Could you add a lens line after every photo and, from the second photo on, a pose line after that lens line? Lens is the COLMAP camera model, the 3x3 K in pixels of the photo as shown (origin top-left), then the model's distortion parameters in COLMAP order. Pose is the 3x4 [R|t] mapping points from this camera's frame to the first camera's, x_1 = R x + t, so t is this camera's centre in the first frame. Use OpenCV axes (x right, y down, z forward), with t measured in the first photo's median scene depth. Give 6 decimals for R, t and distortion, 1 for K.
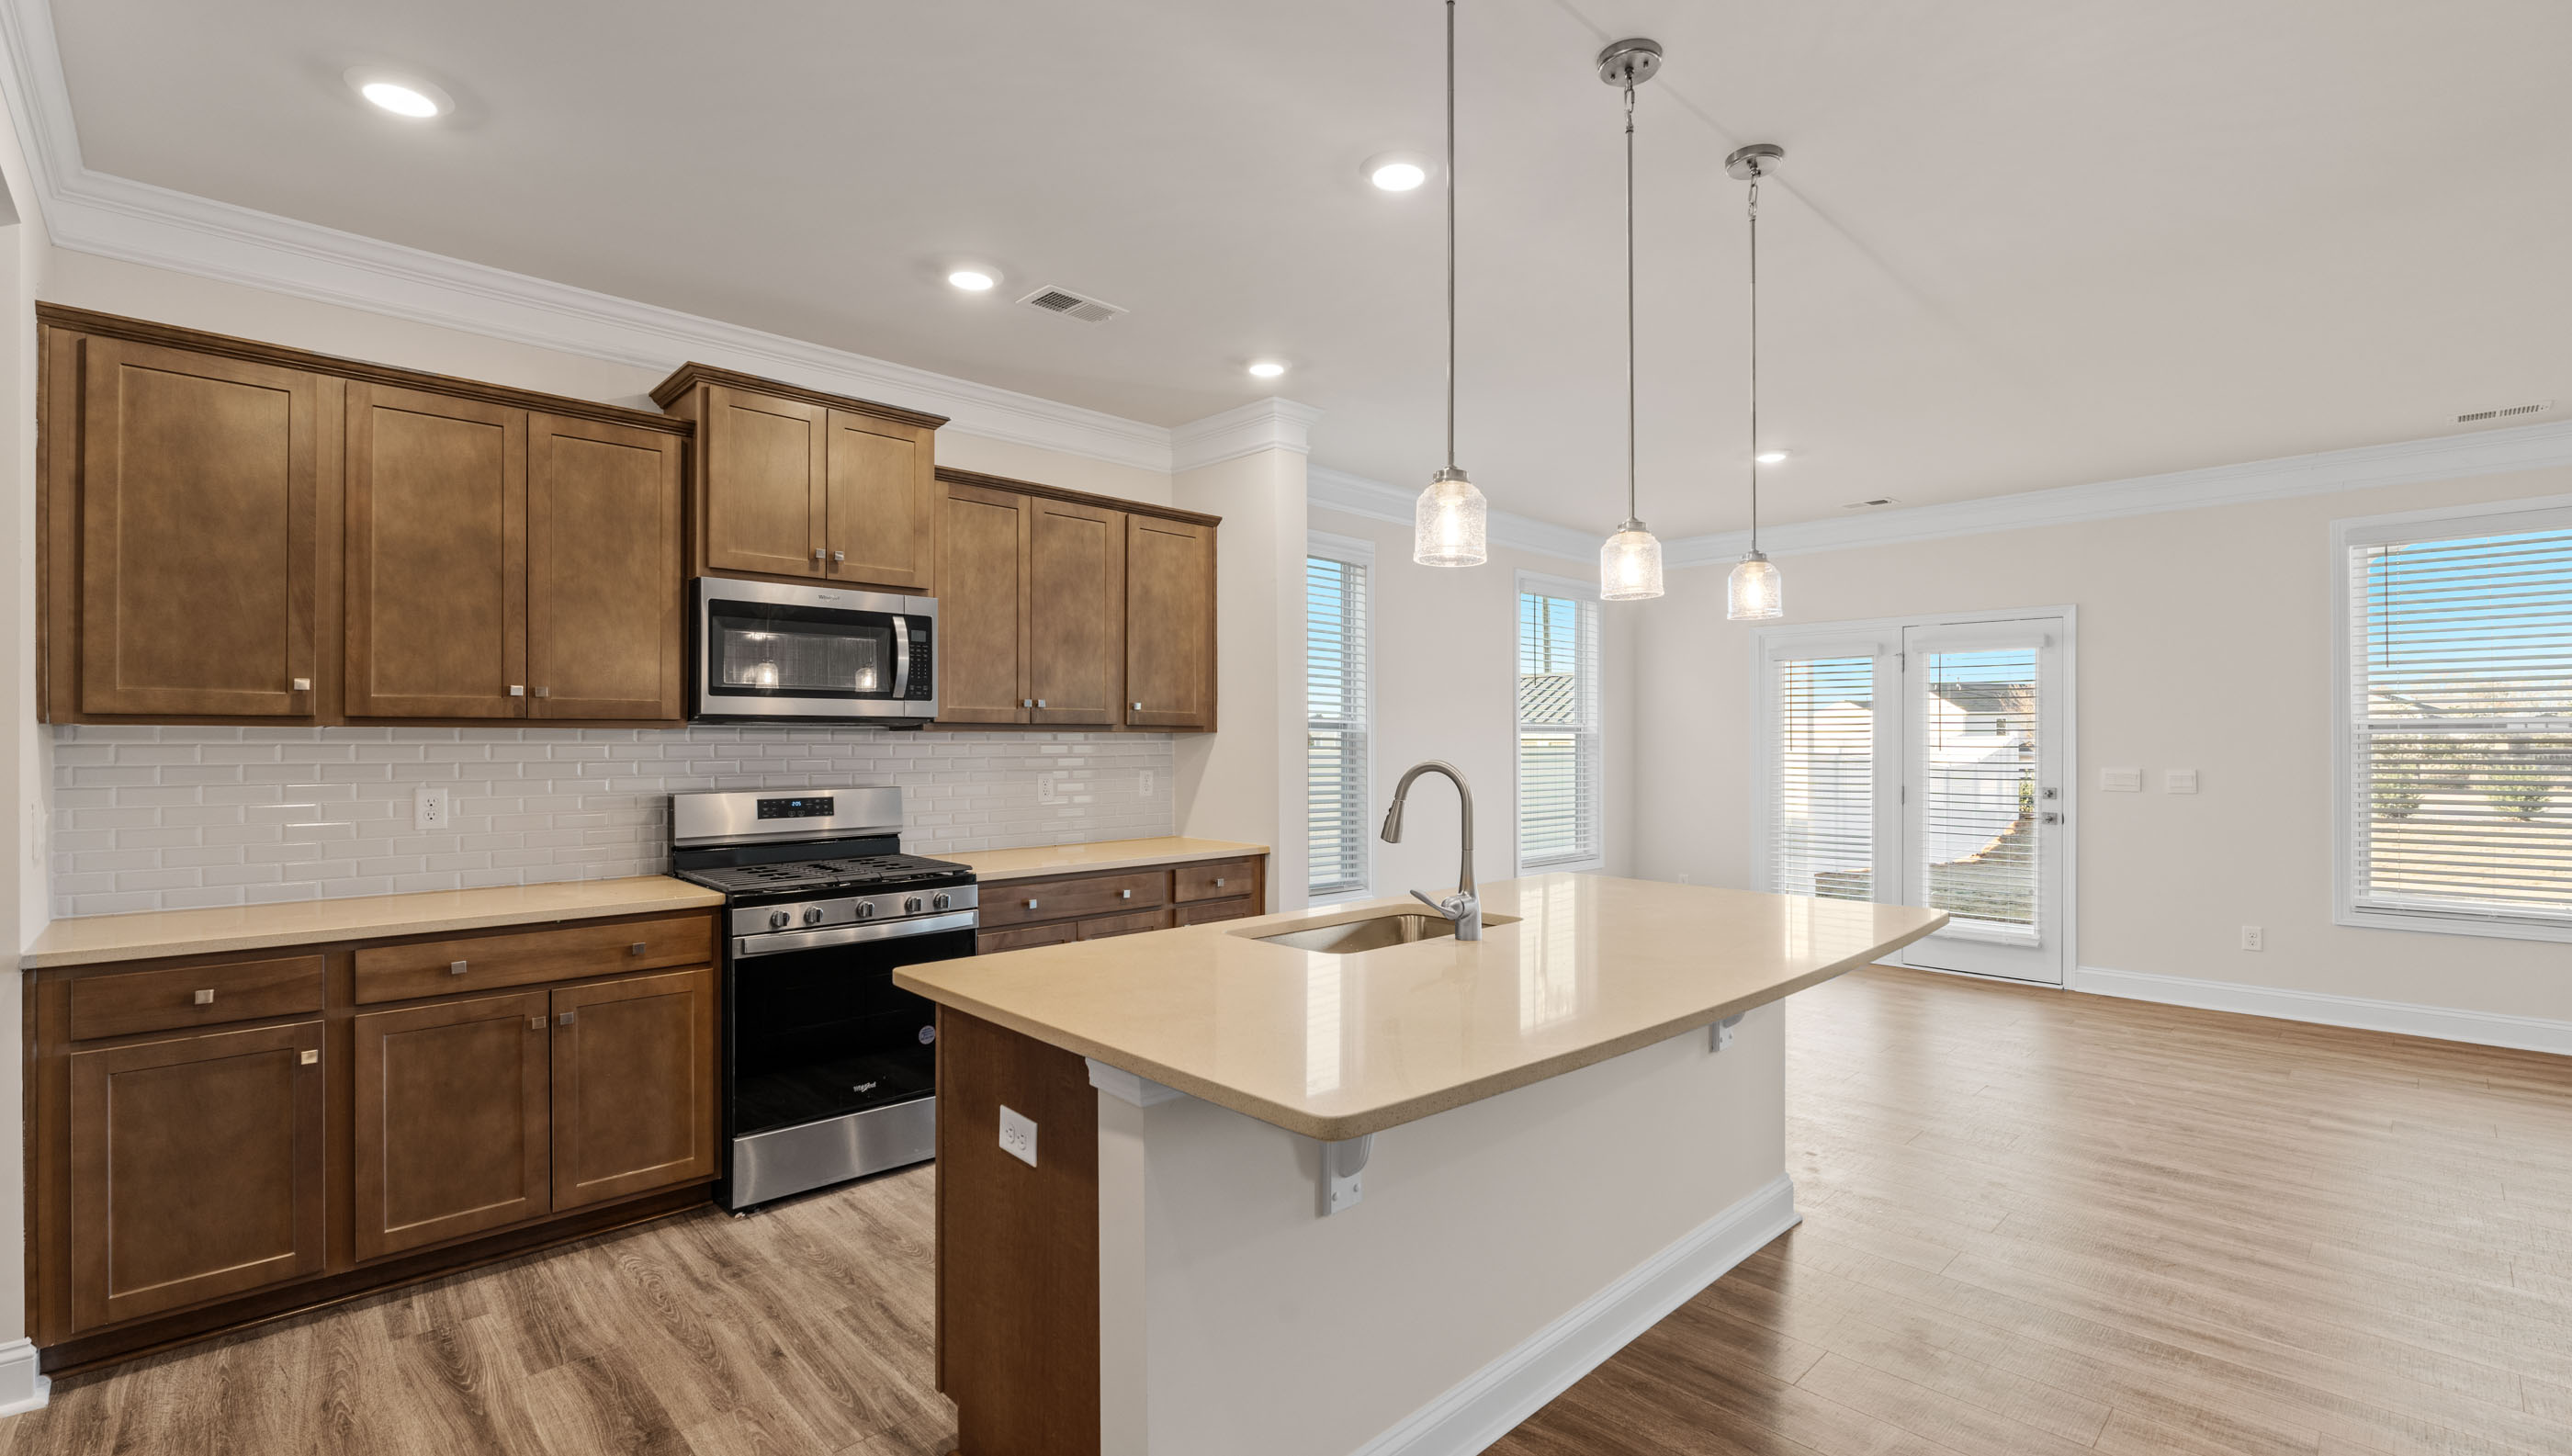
lens RADIAL K [[1118.6, 0, 1278.2], [0, 1118.6, 735.2], [0, 0, 1]] dist [-0.011882, 0.001040]
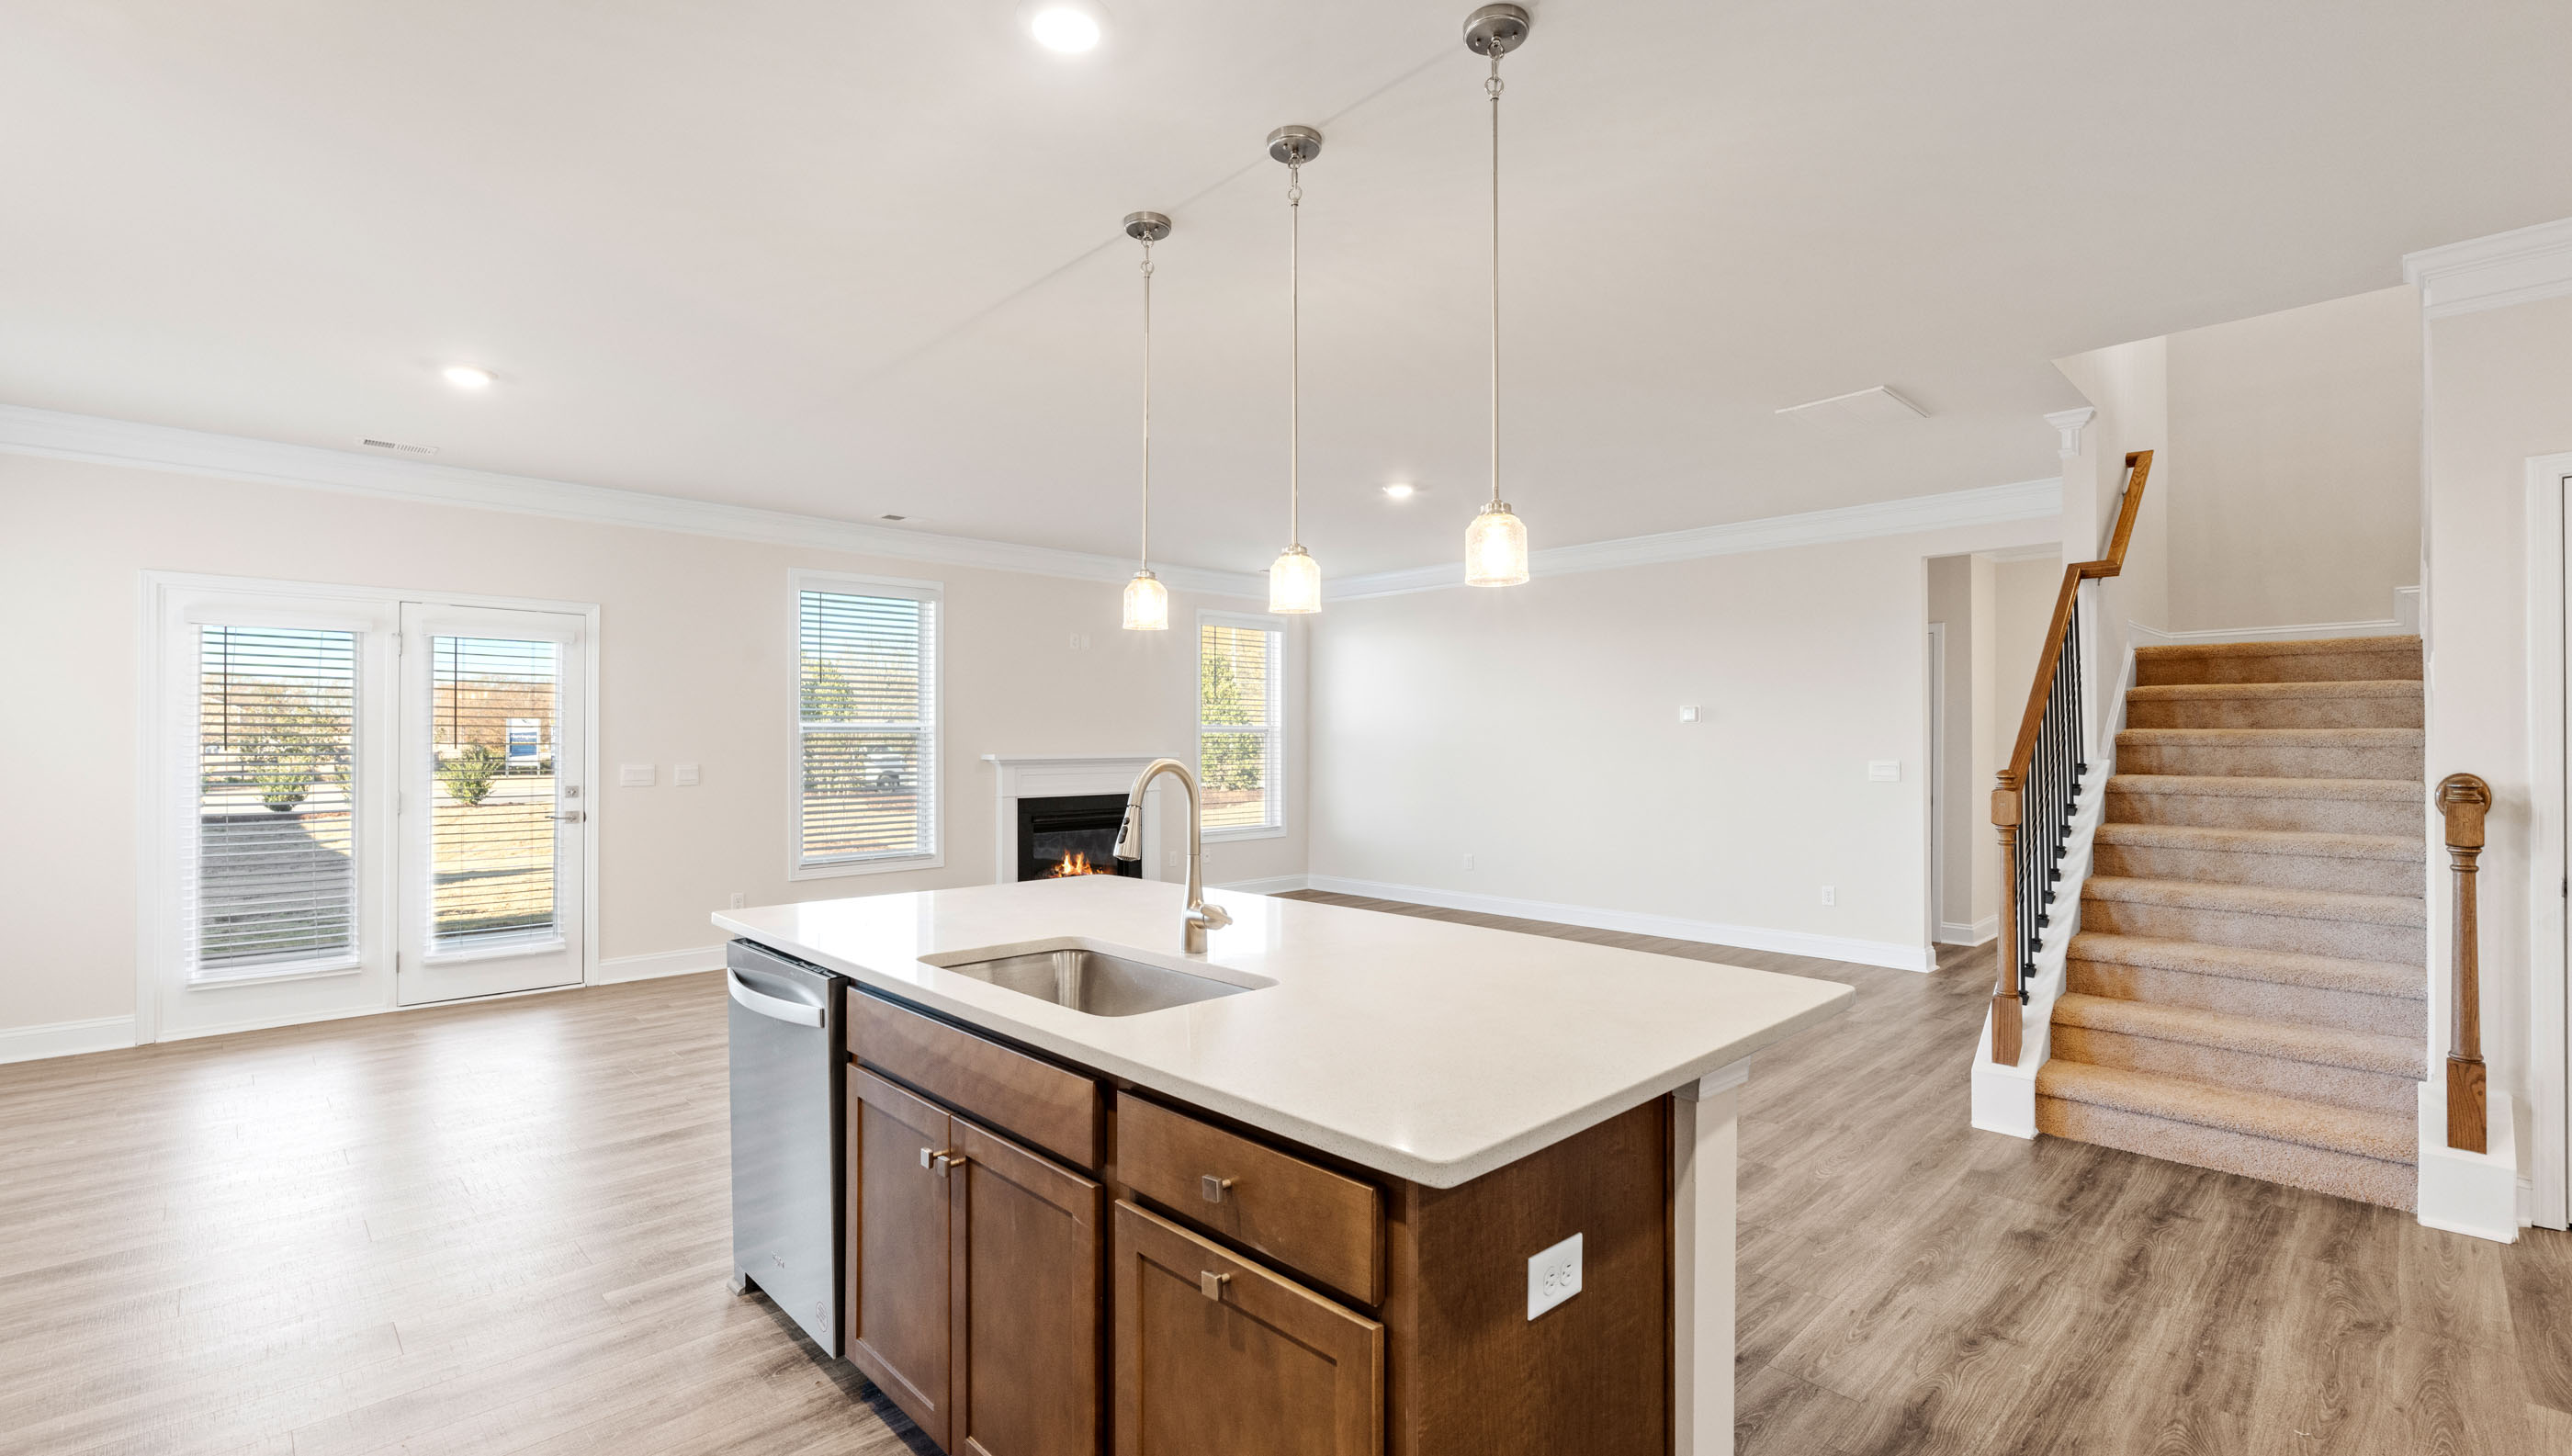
lens RADIAL K [[1118.6, 0, 1285.0], [0, 1118.6, 732.4], [0, 0, 1]] dist [-0.011882, 0.001040]
pose [[-0.009769, 0.007900, 0.999921, -0.425265], [-0.003587, 0.999962, -0.007935, 0.007123], [-0.999946, -0.003664, -0.009741, 0.528055]]
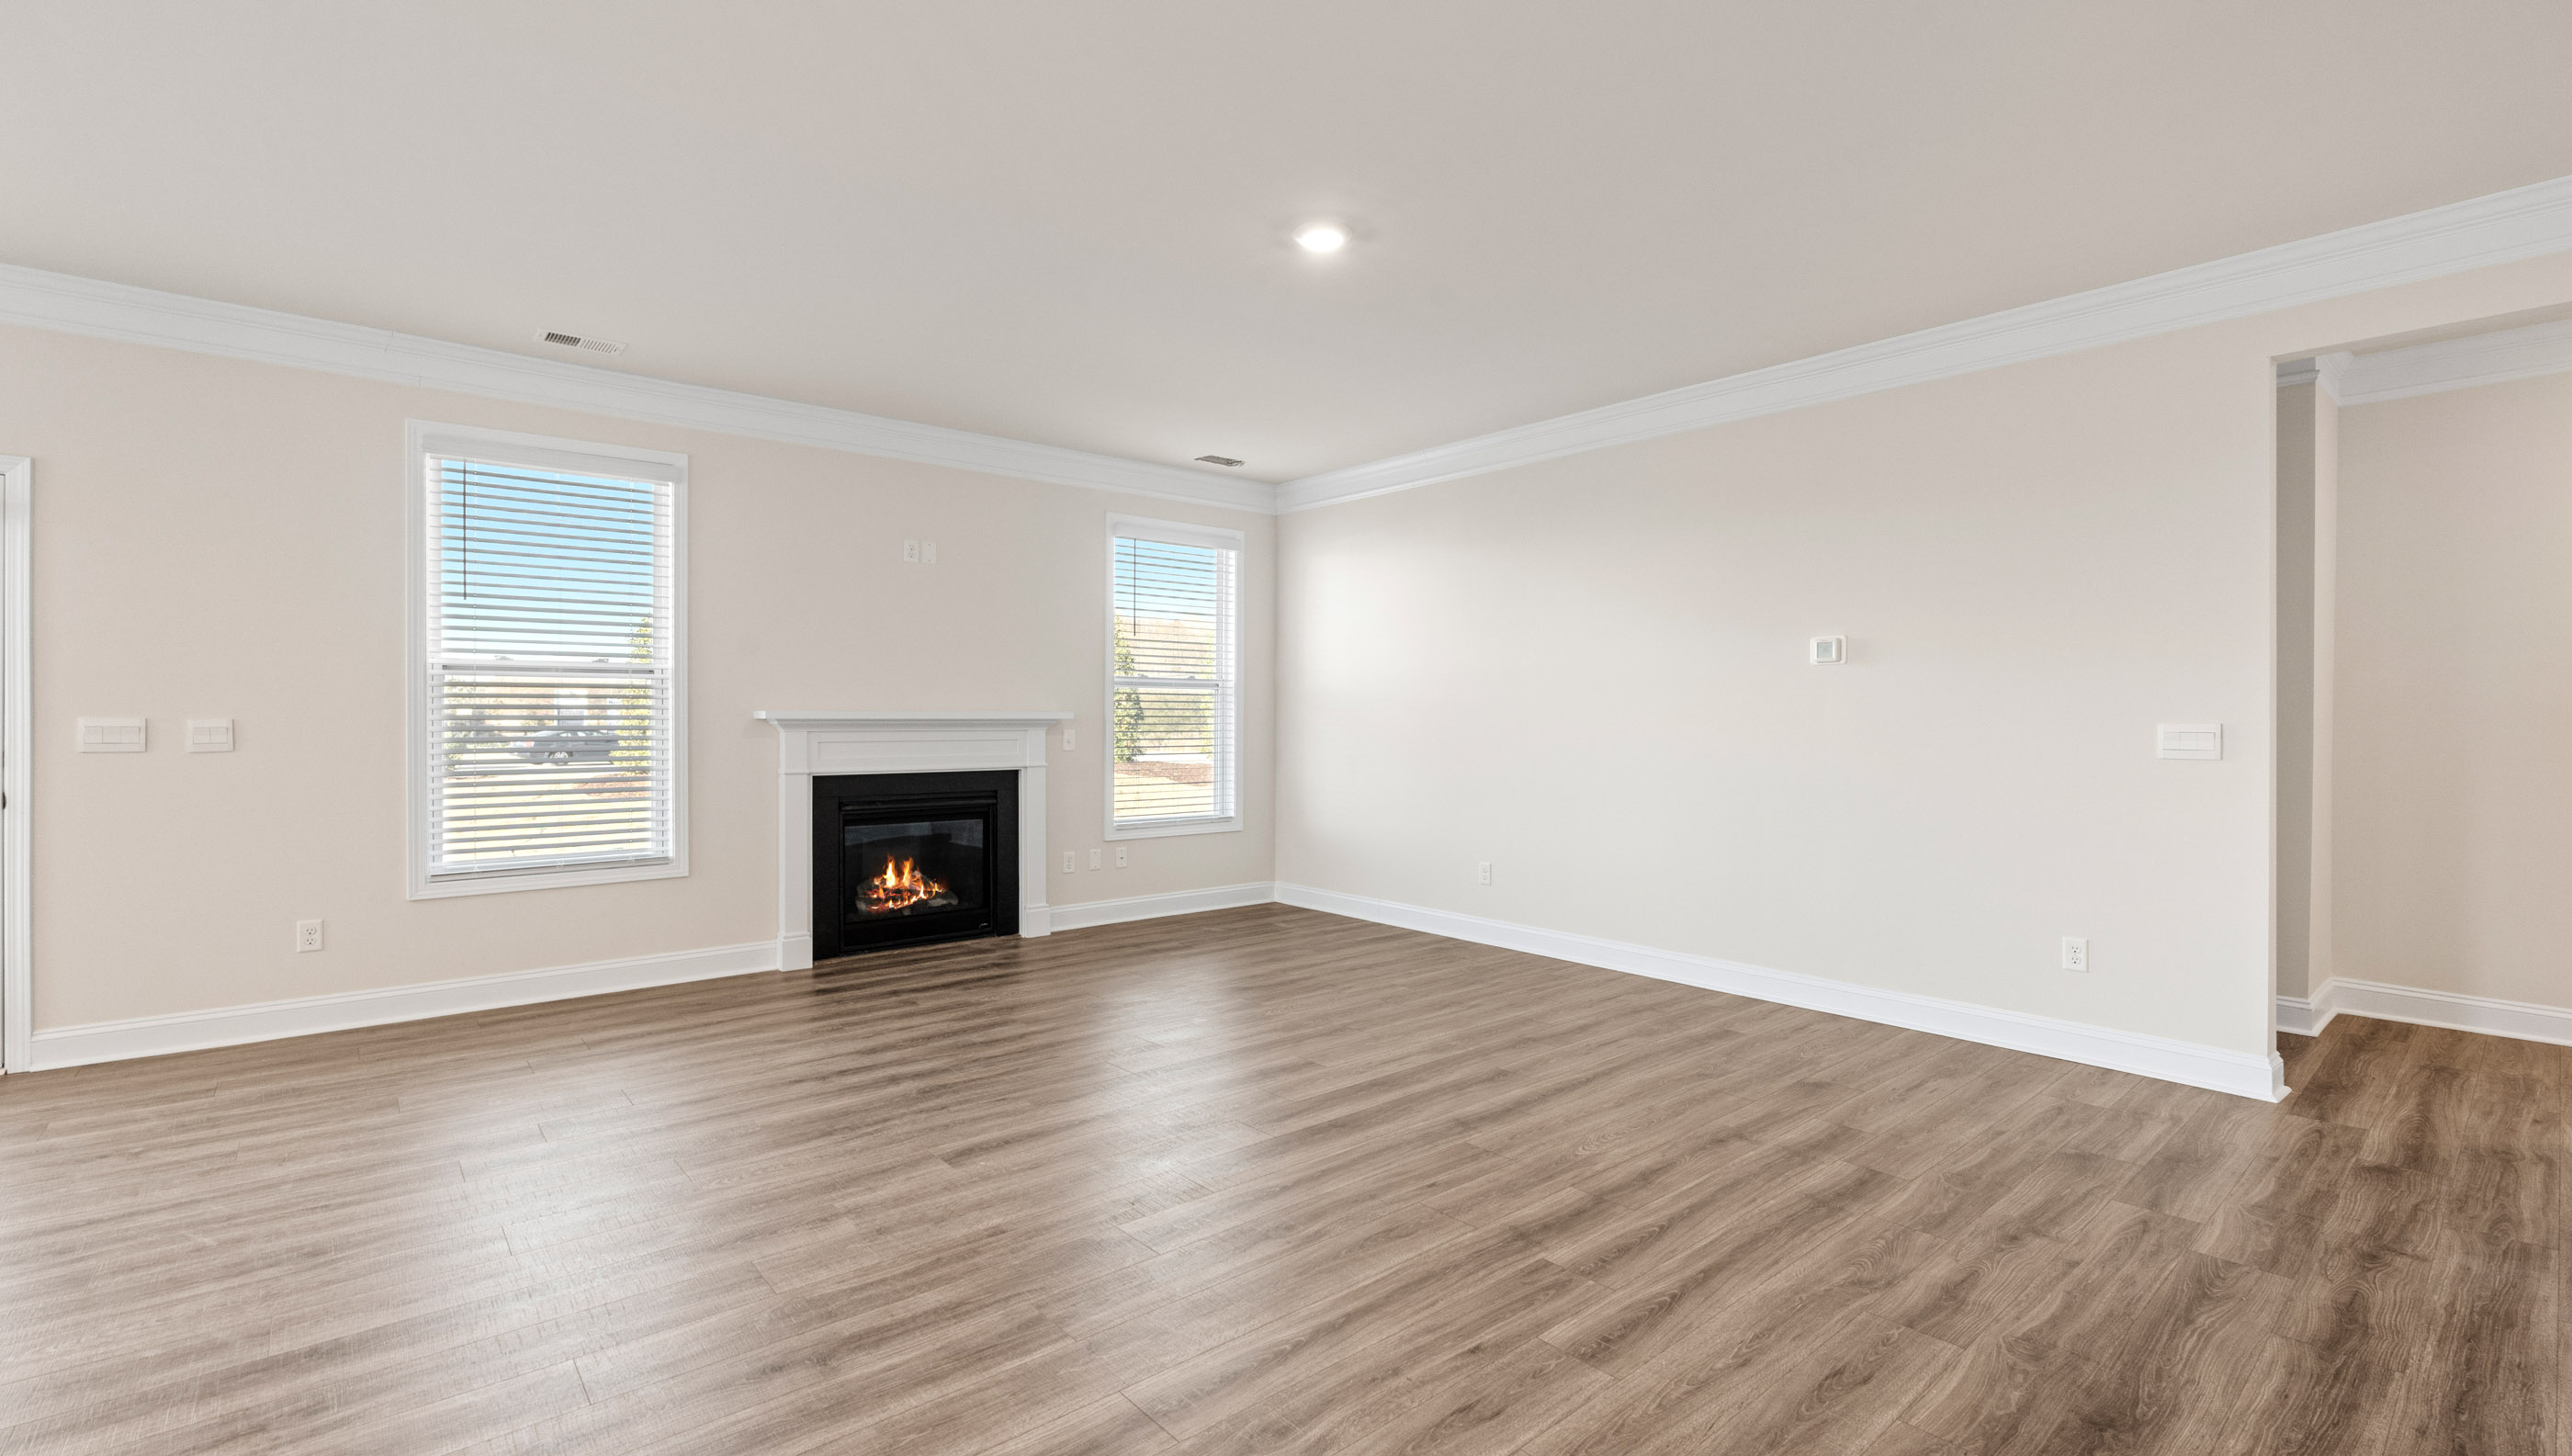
lens RADIAL K [[1118.6, 0, 1283.1], [0, 1118.6, 724.8], [0, 0, 1]] dist [-0.011882, 0.001040]
pose [[0.055282, -0.004640, 0.998460, 0.181190], [-0.008250, 0.999953, 0.005103, 0.033624], [-0.998437, -0.008520, 0.055241, 0.352216]]
